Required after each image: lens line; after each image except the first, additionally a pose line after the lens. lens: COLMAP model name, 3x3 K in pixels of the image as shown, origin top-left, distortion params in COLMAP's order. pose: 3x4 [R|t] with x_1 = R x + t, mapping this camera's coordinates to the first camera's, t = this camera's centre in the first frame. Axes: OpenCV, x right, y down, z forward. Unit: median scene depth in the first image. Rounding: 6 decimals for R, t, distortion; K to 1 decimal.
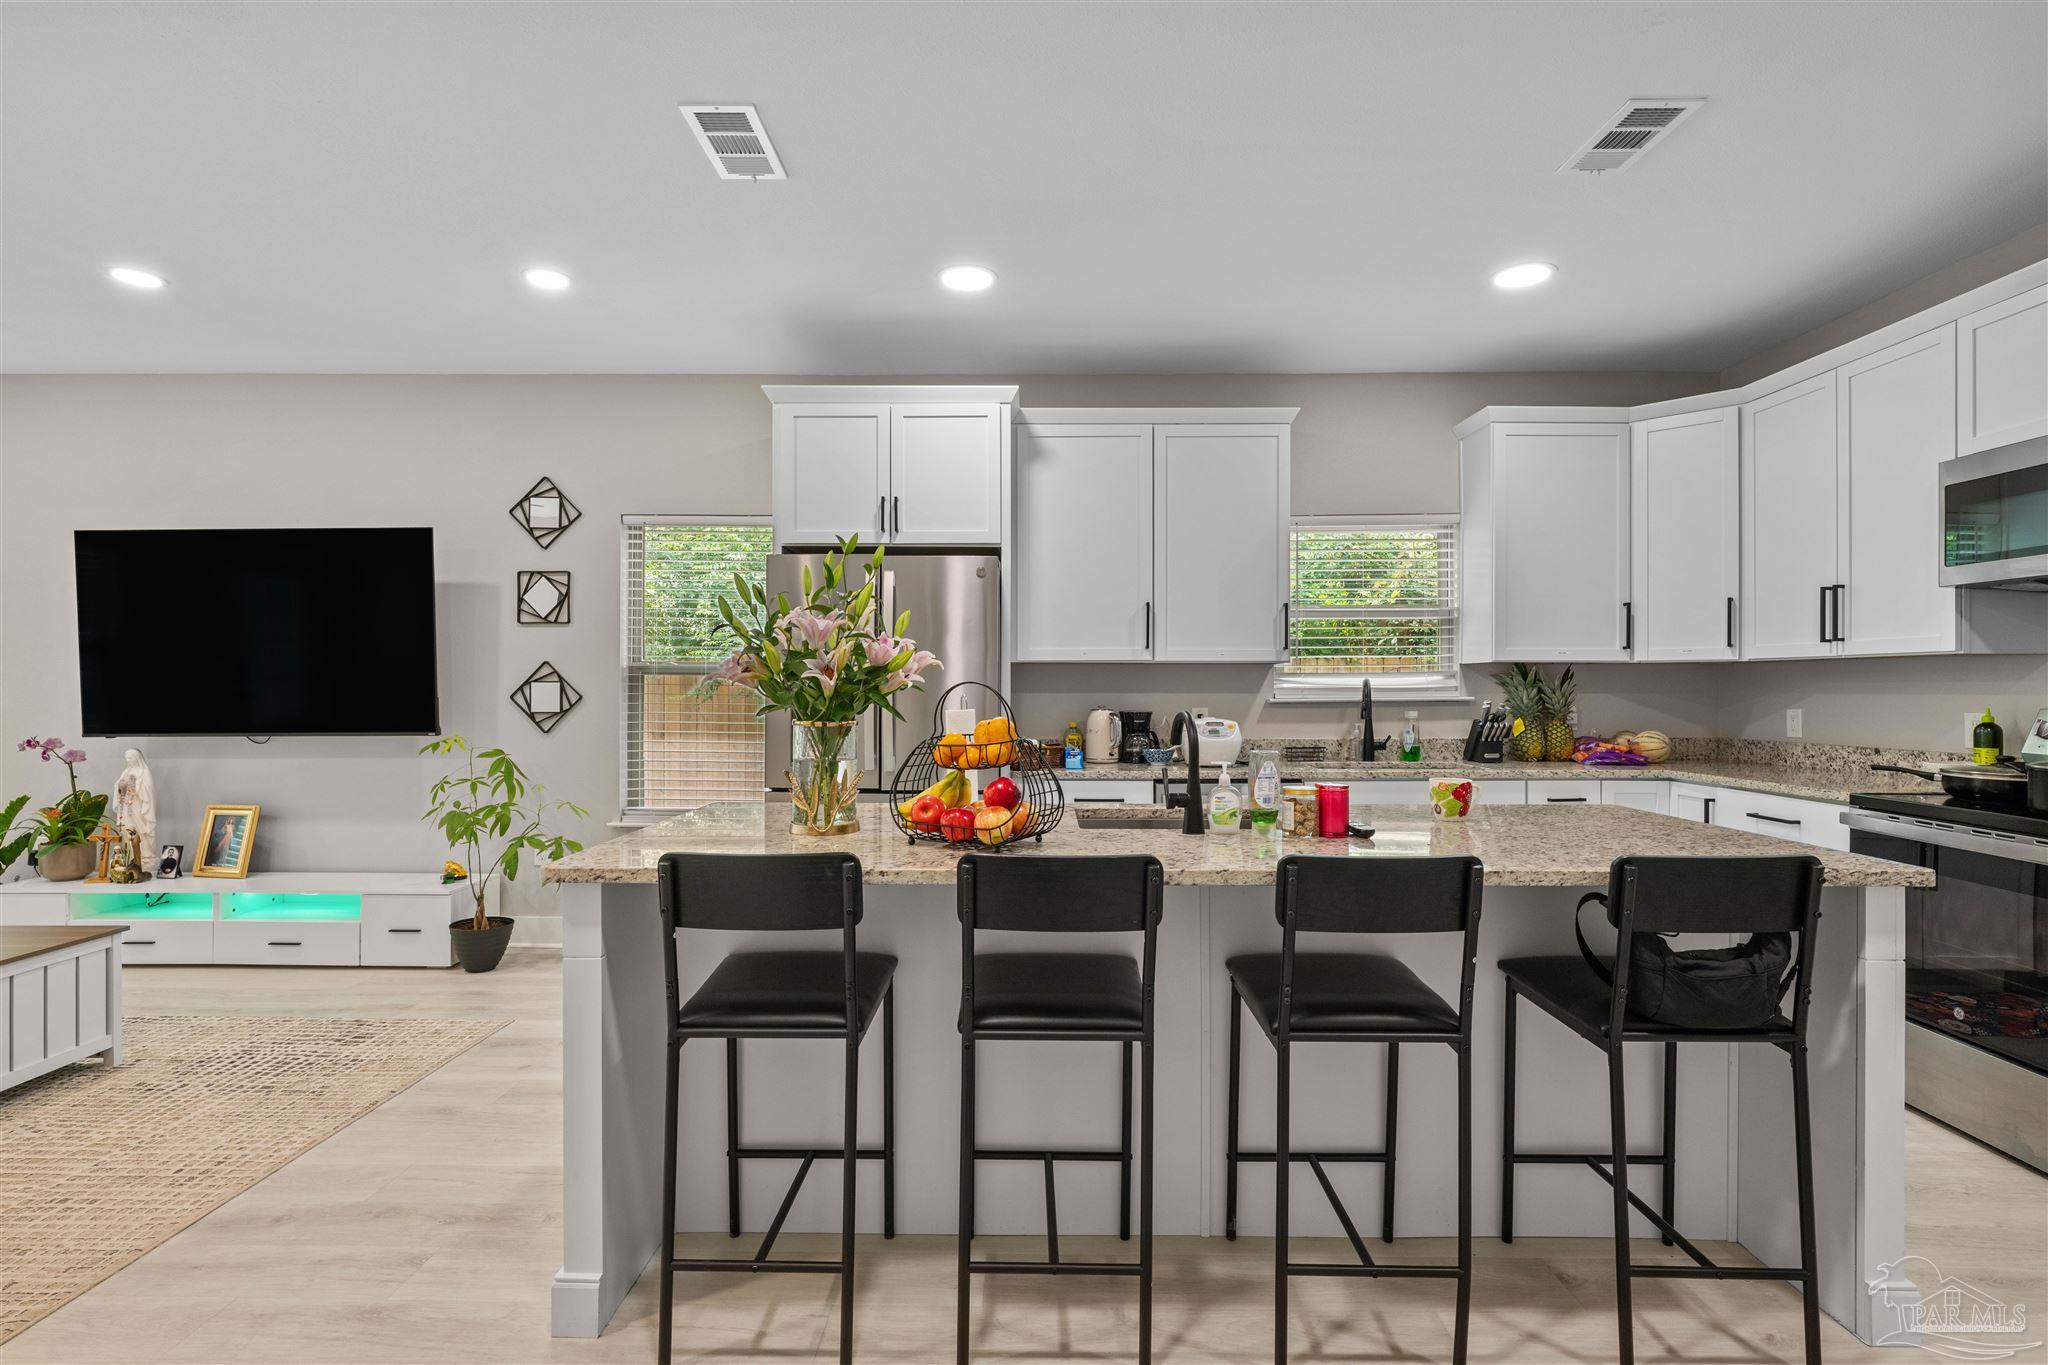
lens RADIAL K [[964.2, 0, 1029.1], [0, 964.2, 687.5], [0, 0, 1]] dist [-0.000465, -0.001467]
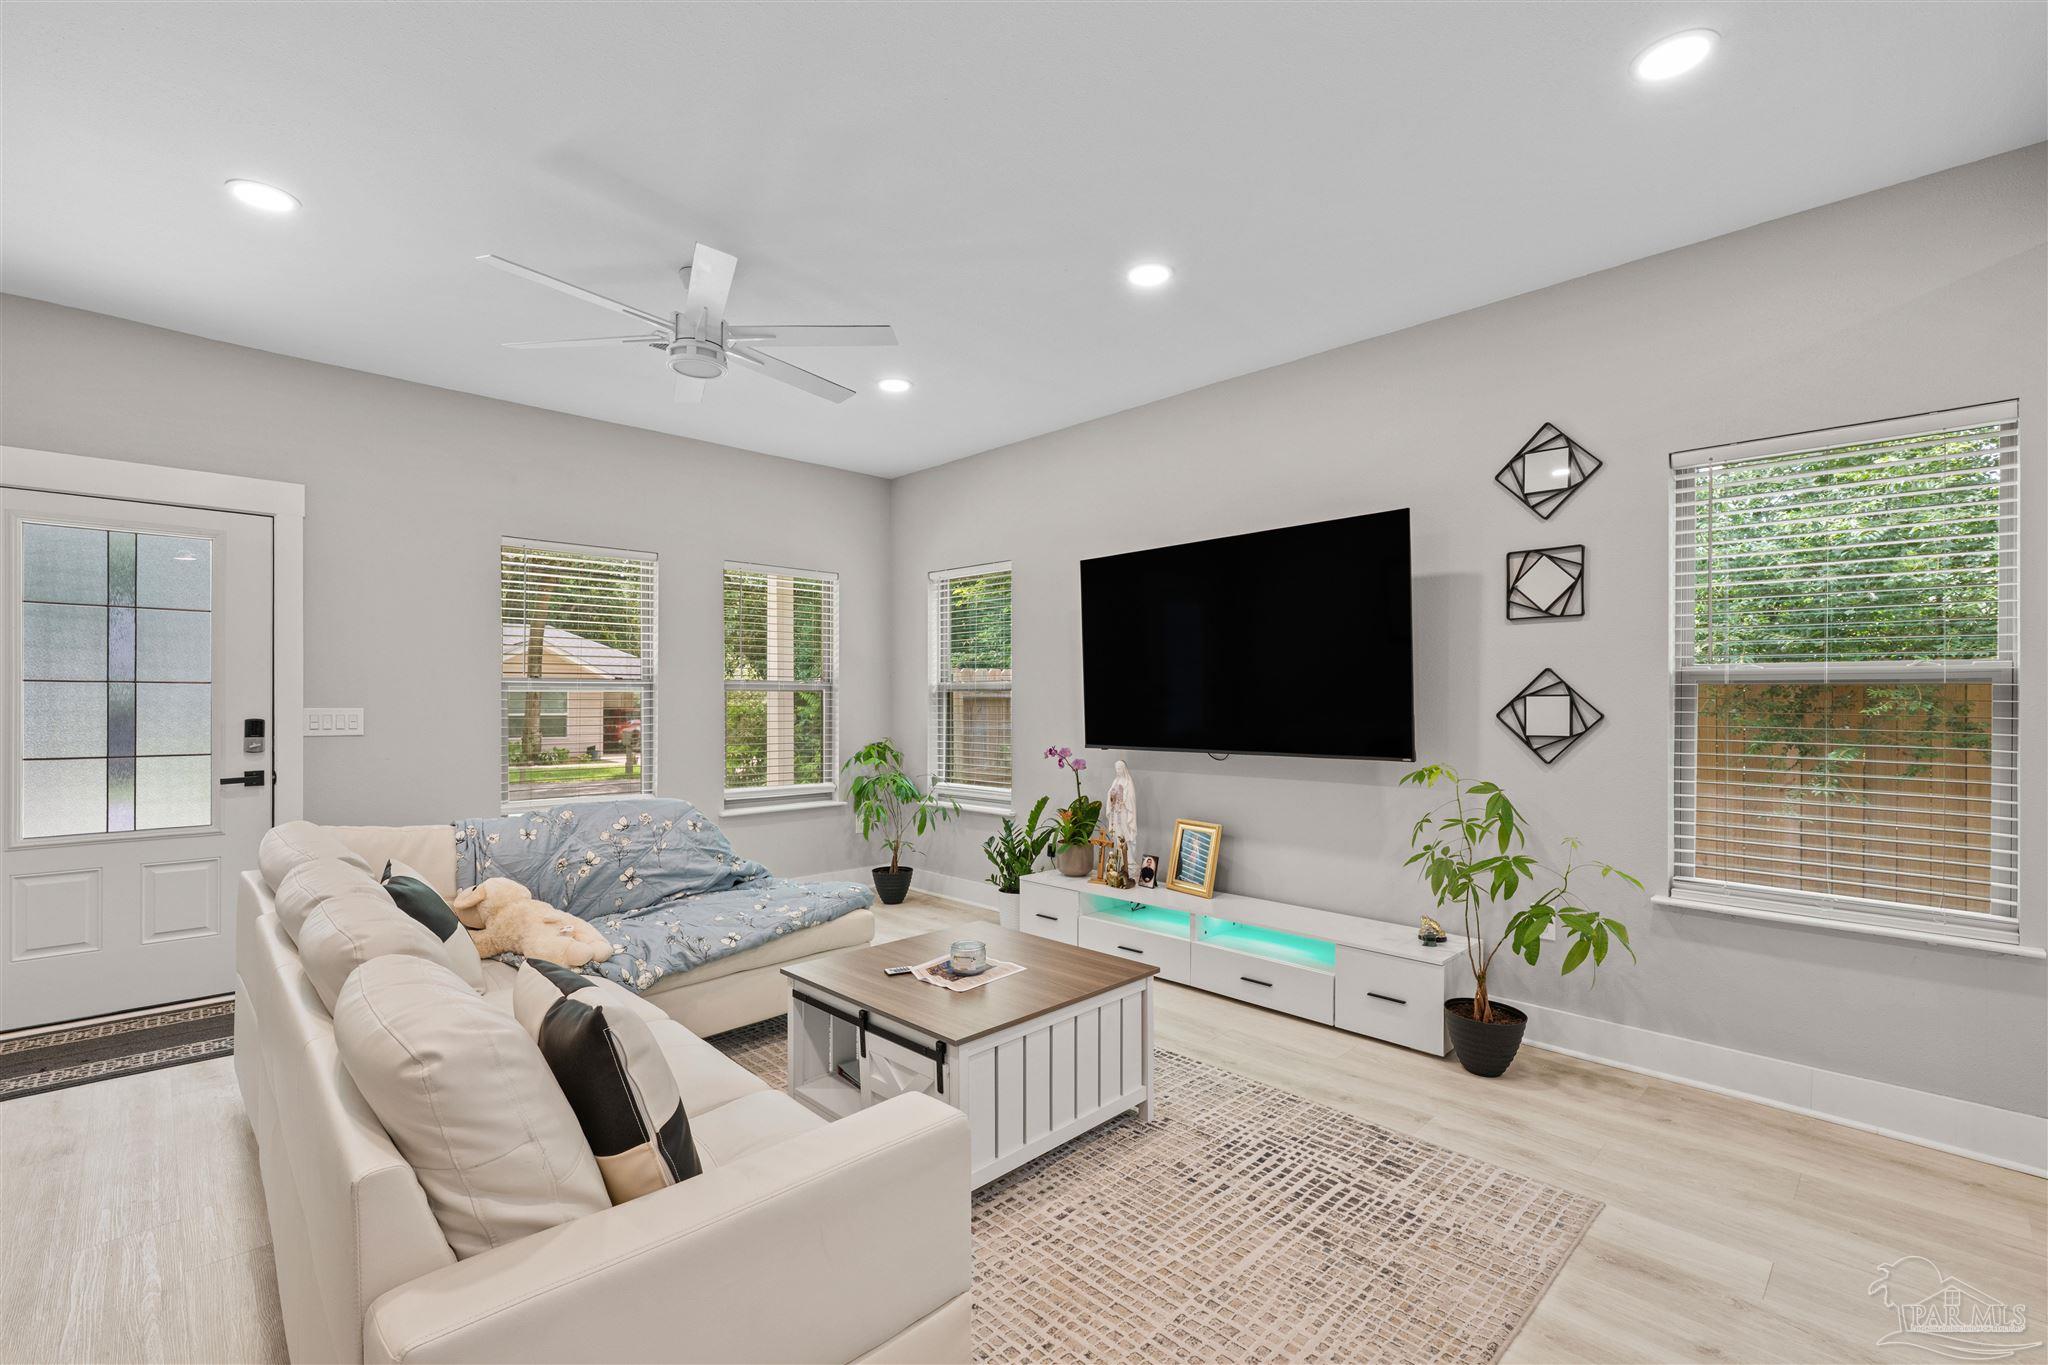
lens RADIAL K [[886.8, 0, 1024.8], [0, 886.8, 689.6], [0, 0, 1]] dist [0.003096, 0.000203]
pose [[0.709061, -0.009387, -0.705085, -0.314416], [0.003681, 0.999947, -0.009611, -0.005758], [0.705138, 0.004220, 0.709058, 0.229898]]
